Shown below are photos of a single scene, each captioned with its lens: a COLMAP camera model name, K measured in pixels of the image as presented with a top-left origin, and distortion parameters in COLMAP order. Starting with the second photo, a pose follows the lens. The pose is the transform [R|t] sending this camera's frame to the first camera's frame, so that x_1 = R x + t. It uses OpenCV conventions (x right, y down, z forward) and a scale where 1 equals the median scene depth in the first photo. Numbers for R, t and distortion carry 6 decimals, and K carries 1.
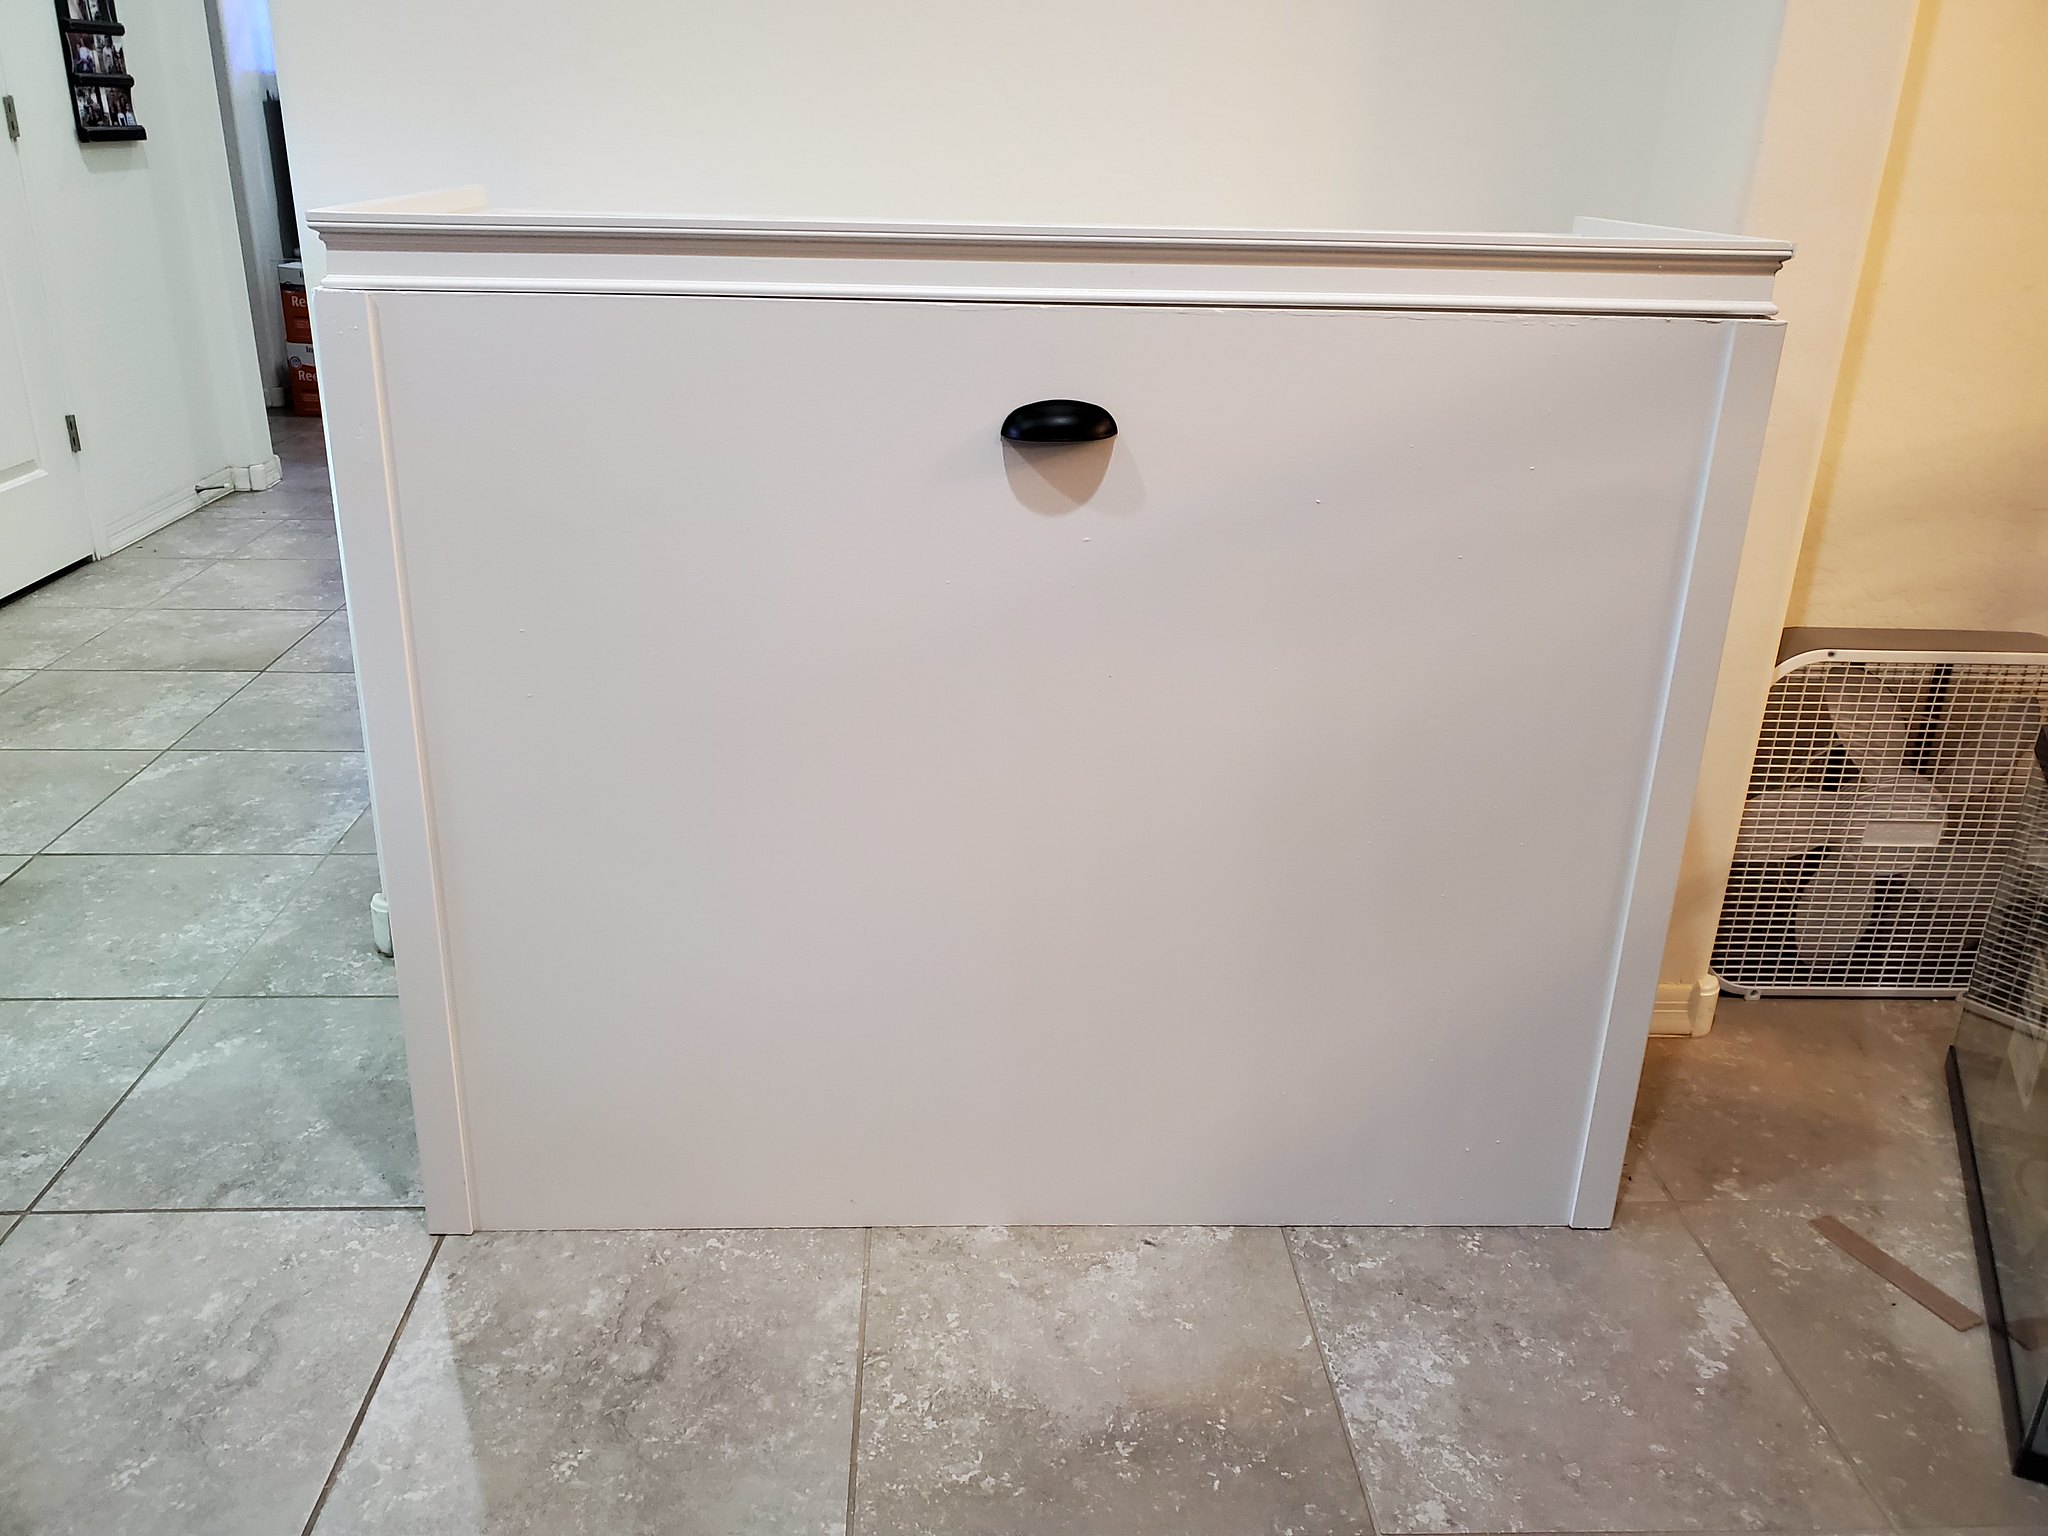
lens RADIAL K [[1574.4, 0, 1021.9], [0, 1574.4, 754.8], [0, 0, 1]] dist [0.014044, 0.000909]
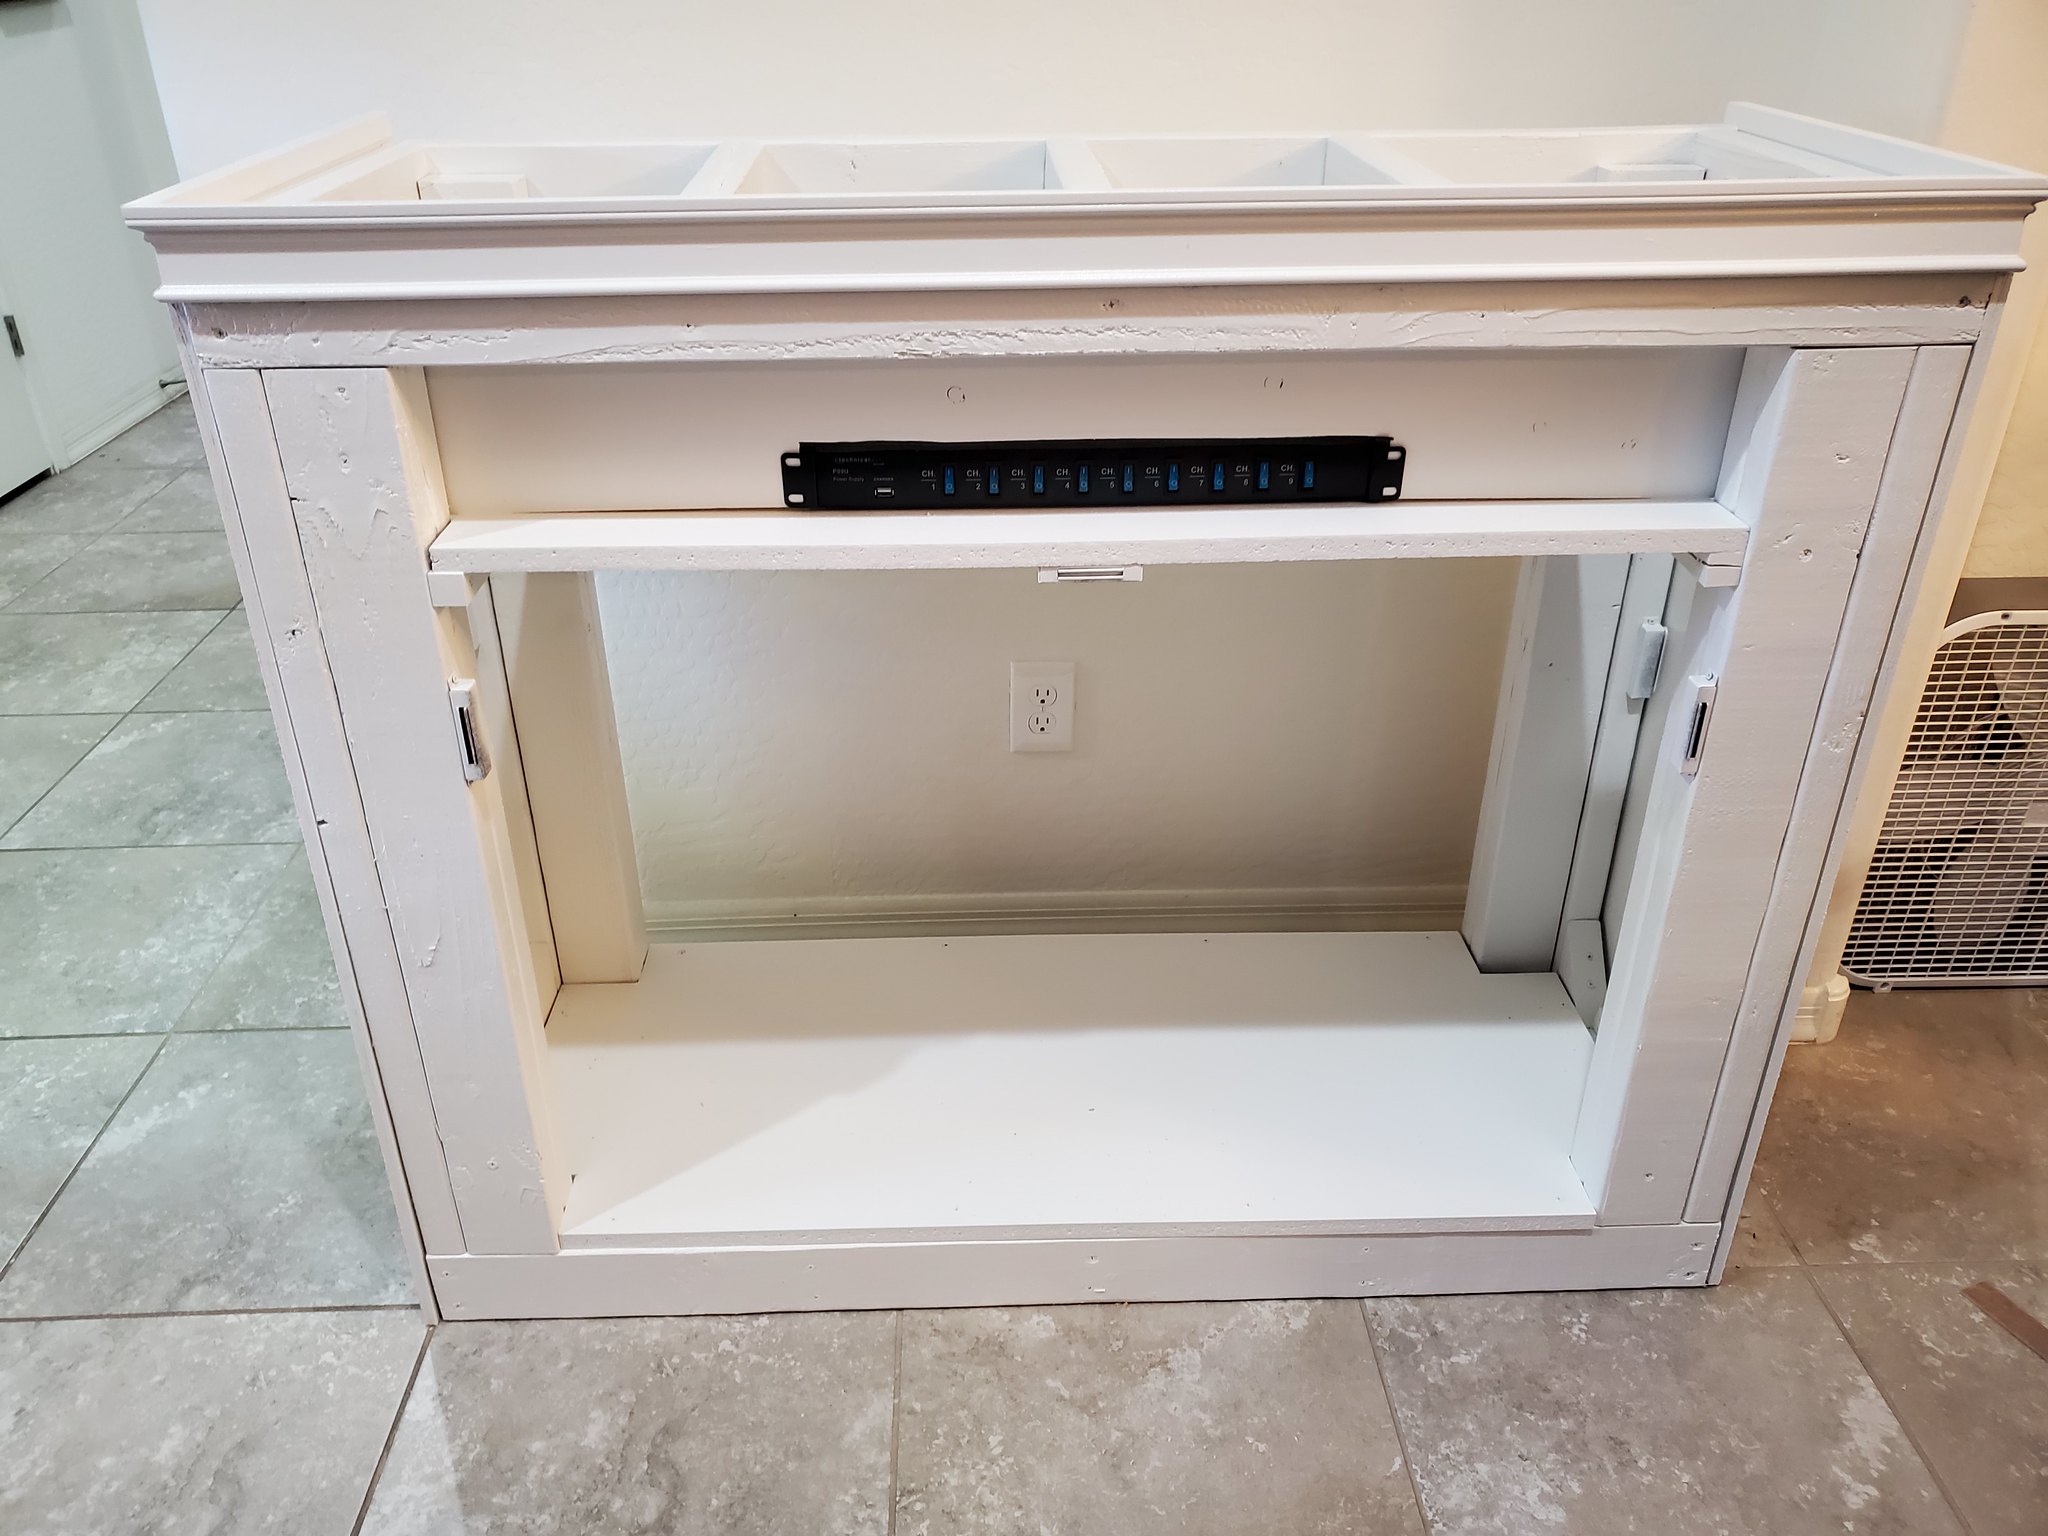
lens RADIAL K [[1574.4, 0, 1022.6], [0, 1574.4, 778.3], [0, 0, 1]] dist [0.014044, 0.000909]
pose [[0.999482, -0.021362, -0.024077, 0.000808], [0.024330, 0.991135, 0.130615, -0.120289], [0.021073, -0.131134, 0.991141, 0.154036]]
